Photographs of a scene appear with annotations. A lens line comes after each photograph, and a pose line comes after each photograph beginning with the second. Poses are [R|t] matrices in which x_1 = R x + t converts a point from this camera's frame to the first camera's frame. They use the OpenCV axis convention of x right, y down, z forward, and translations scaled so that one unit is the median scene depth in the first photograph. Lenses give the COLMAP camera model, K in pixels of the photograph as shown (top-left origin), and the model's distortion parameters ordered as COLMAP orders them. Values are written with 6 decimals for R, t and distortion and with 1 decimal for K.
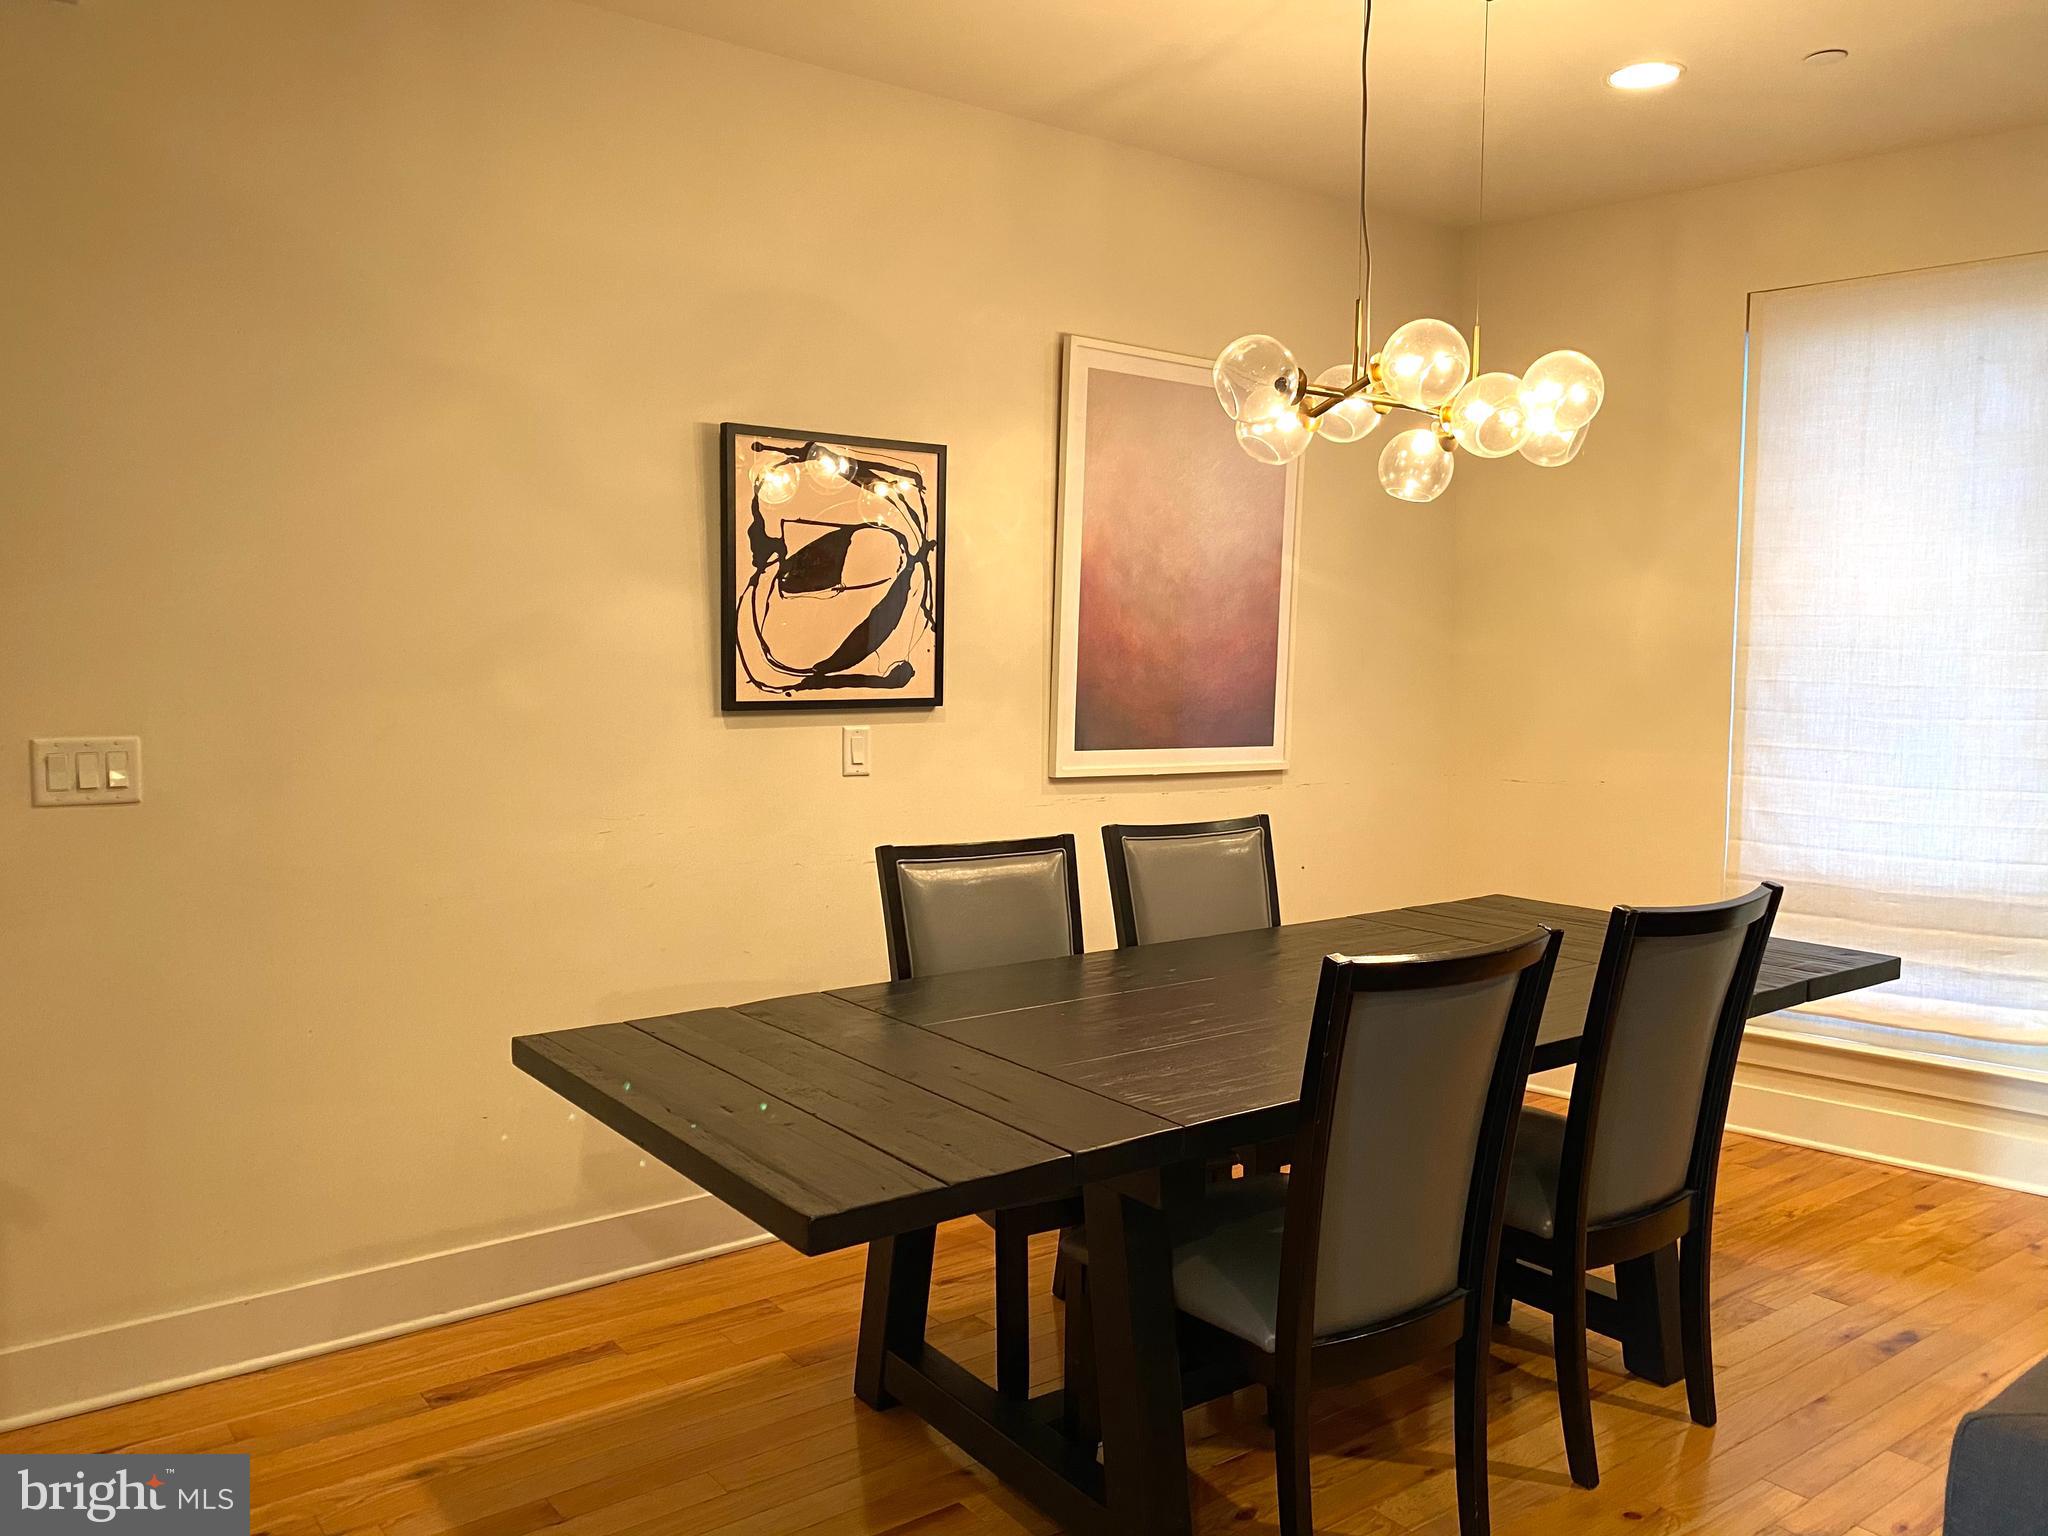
lens RADIAL K [[1544.5, 0, 1032.5], [0, 1544.5, 780.8], [0, 0, 1]] dist [0.042202, -0.075908]
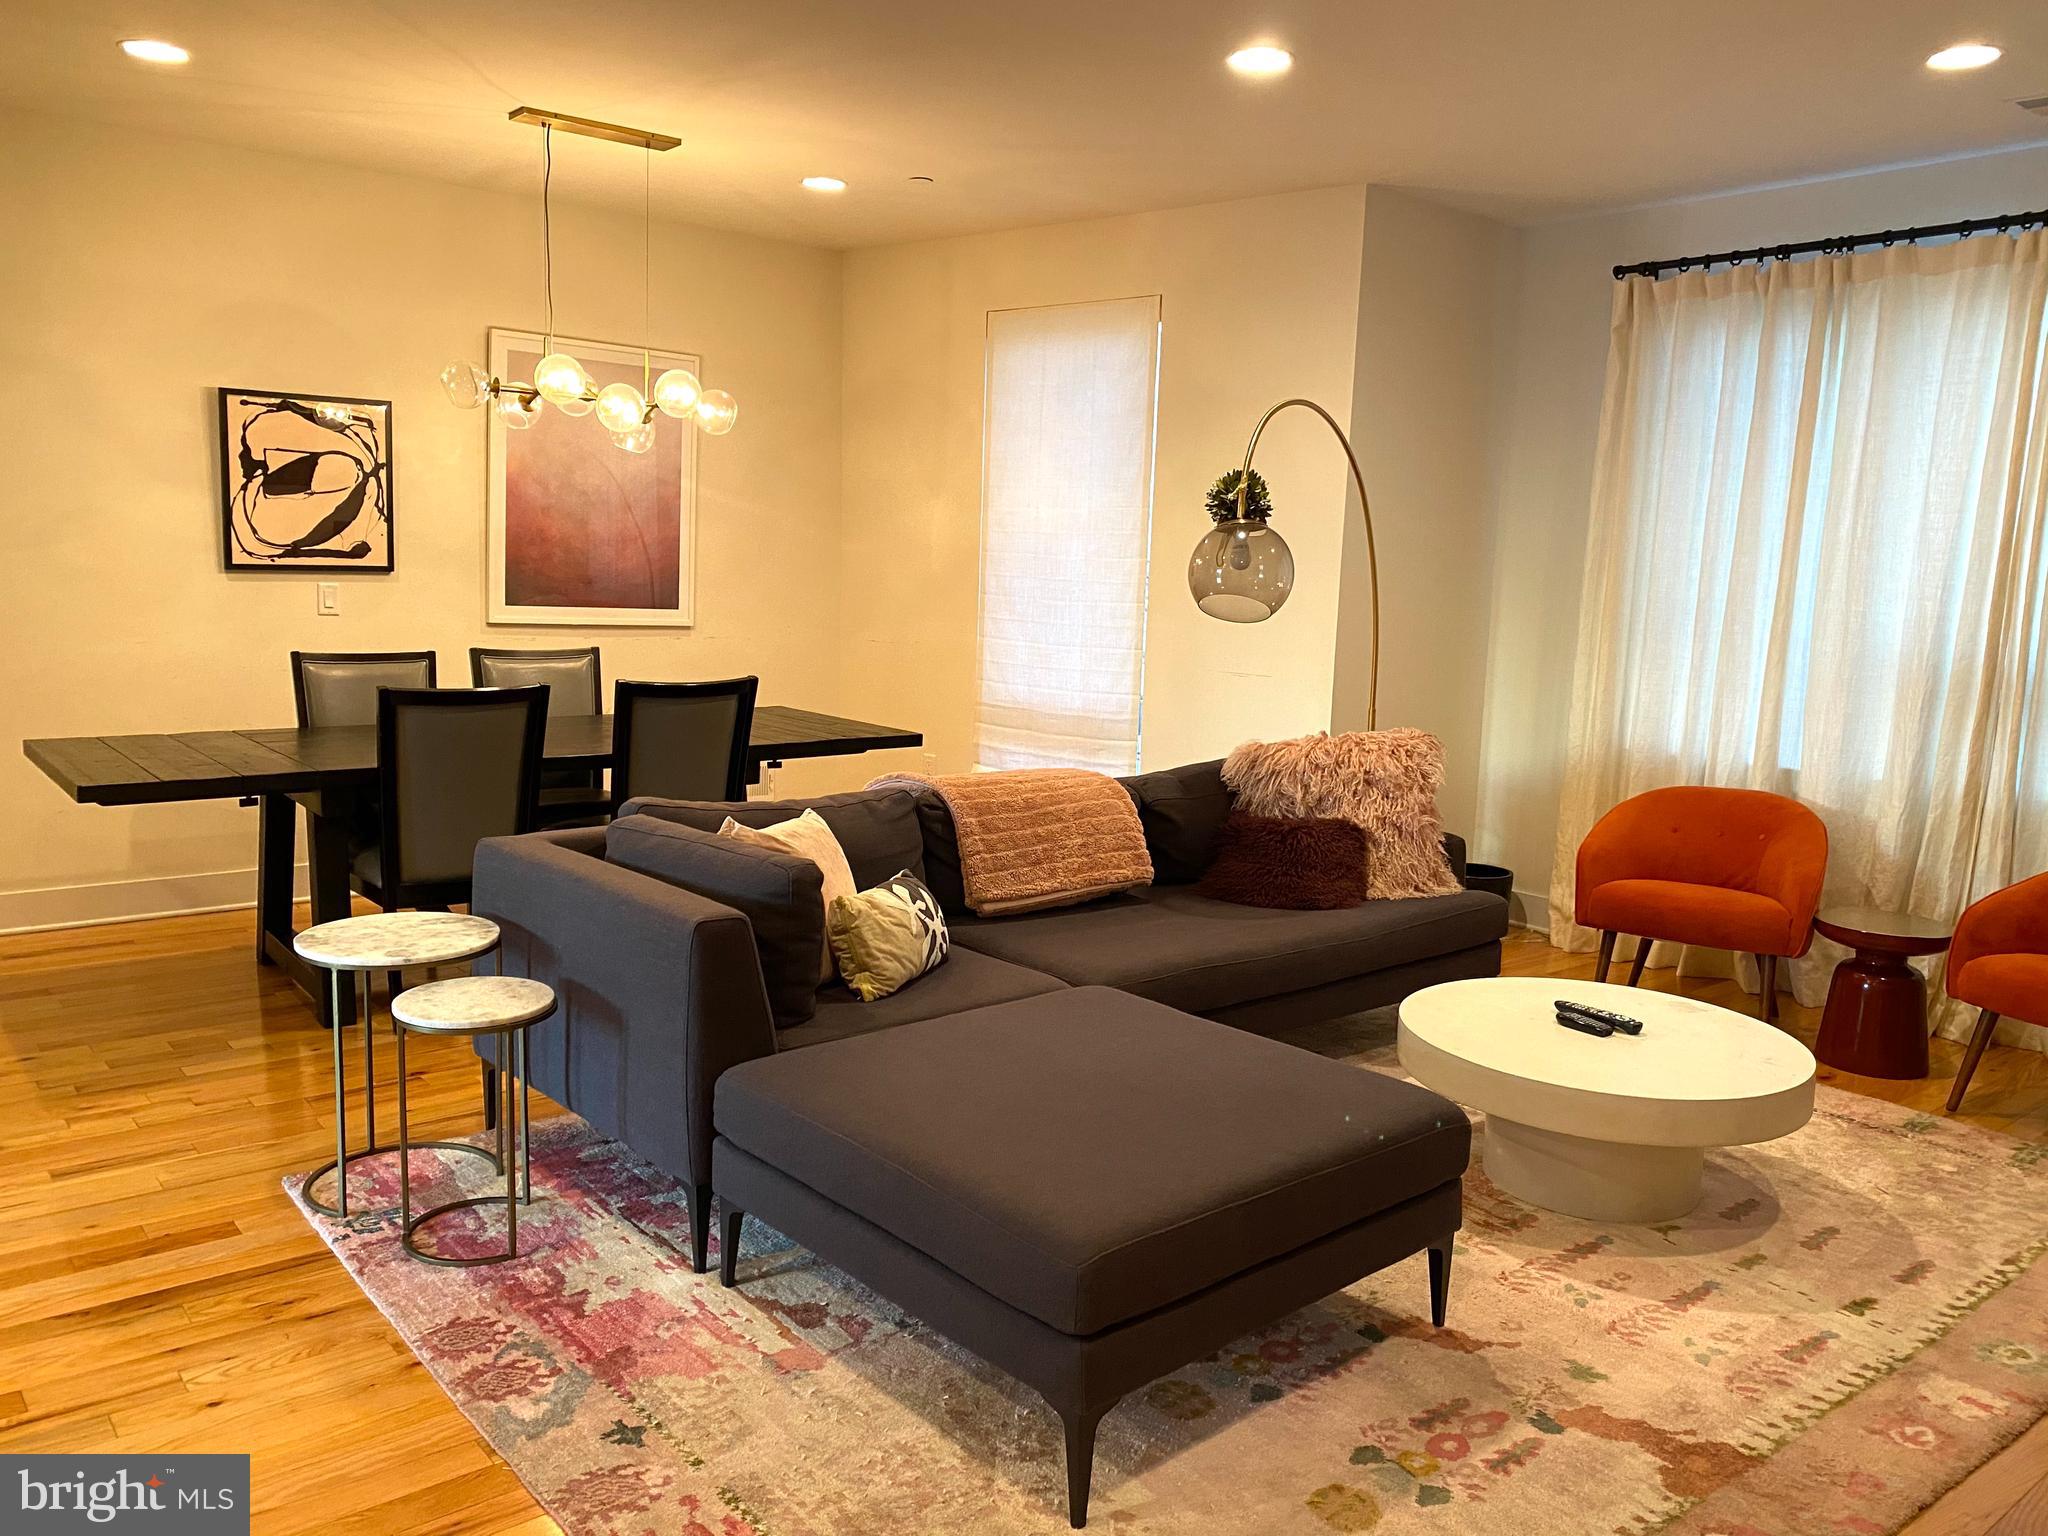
lens RADIAL K [[1544.5, 0, 1037.1], [0, 1544.5, 777.7], [0, 0, 1]] dist [0.042202, -0.075908]
pose [[0.998517, 0.021559, 0.049998, 0.528817], [-0.024744, 0.997645, 0.063969, 0.043347], [-0.048501, -0.065111, 0.996699, -0.610861]]
